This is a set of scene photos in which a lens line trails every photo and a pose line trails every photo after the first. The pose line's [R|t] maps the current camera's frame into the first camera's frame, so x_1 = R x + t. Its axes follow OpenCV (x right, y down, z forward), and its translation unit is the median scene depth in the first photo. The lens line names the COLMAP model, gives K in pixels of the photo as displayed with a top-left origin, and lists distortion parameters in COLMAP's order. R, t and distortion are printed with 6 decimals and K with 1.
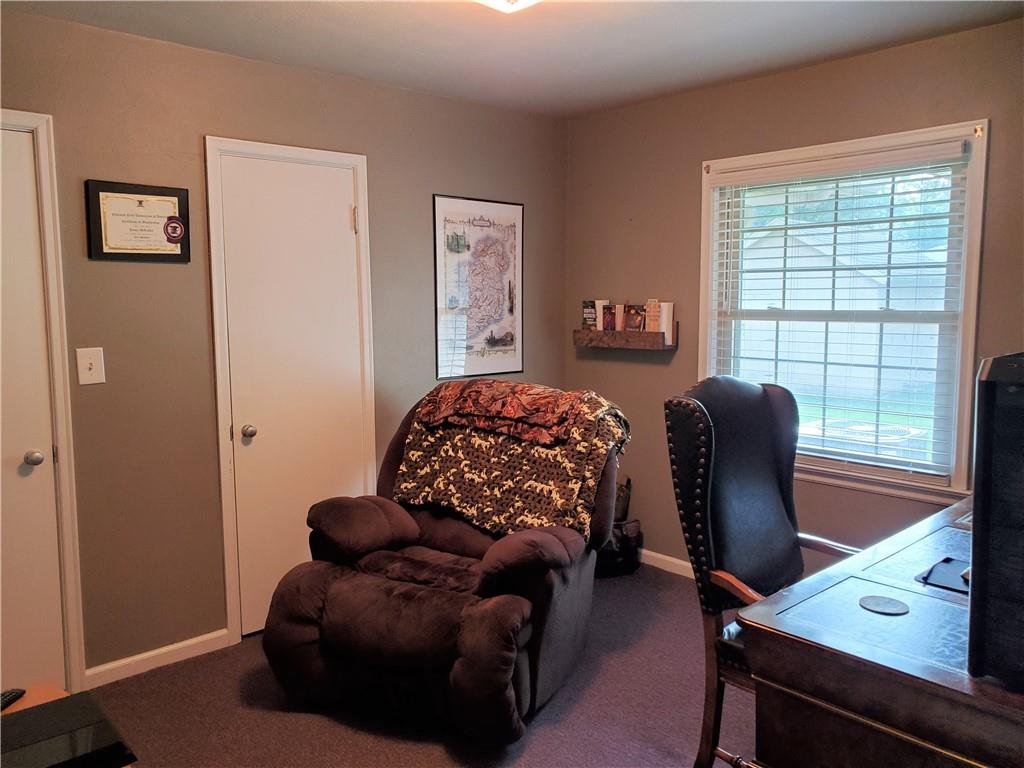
lens RADIAL K [[788.5, 0, 512.1], [0, 788.5, 364.3], [0, 0, 1]] dist [0.088559, -0.000490]
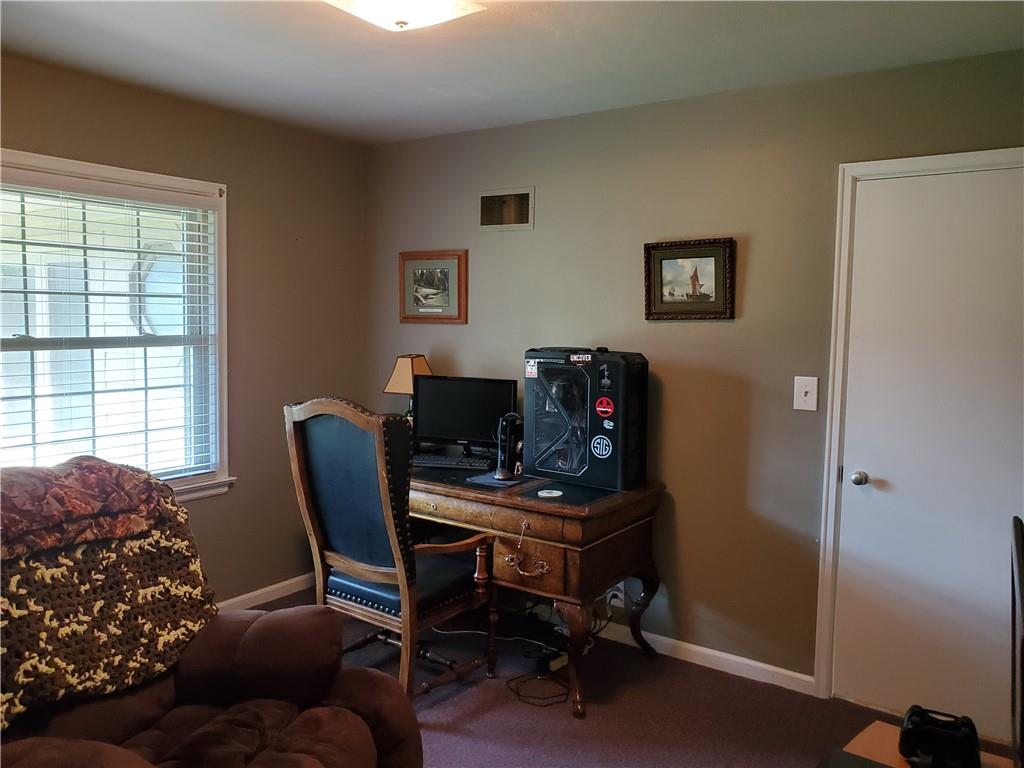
lens RADIAL K [[796.9, 0, 512.5], [0, 796.9, 368.4], [0, 0, 1]] dist [-0.000609, -0.001473]
pose [[-0.226858, -0.063109, 0.971881, -0.692555], [0.077479, 0.993566, 0.082603, -0.075758], [-0.970841, 0.094039, -0.220508, 0.788118]]
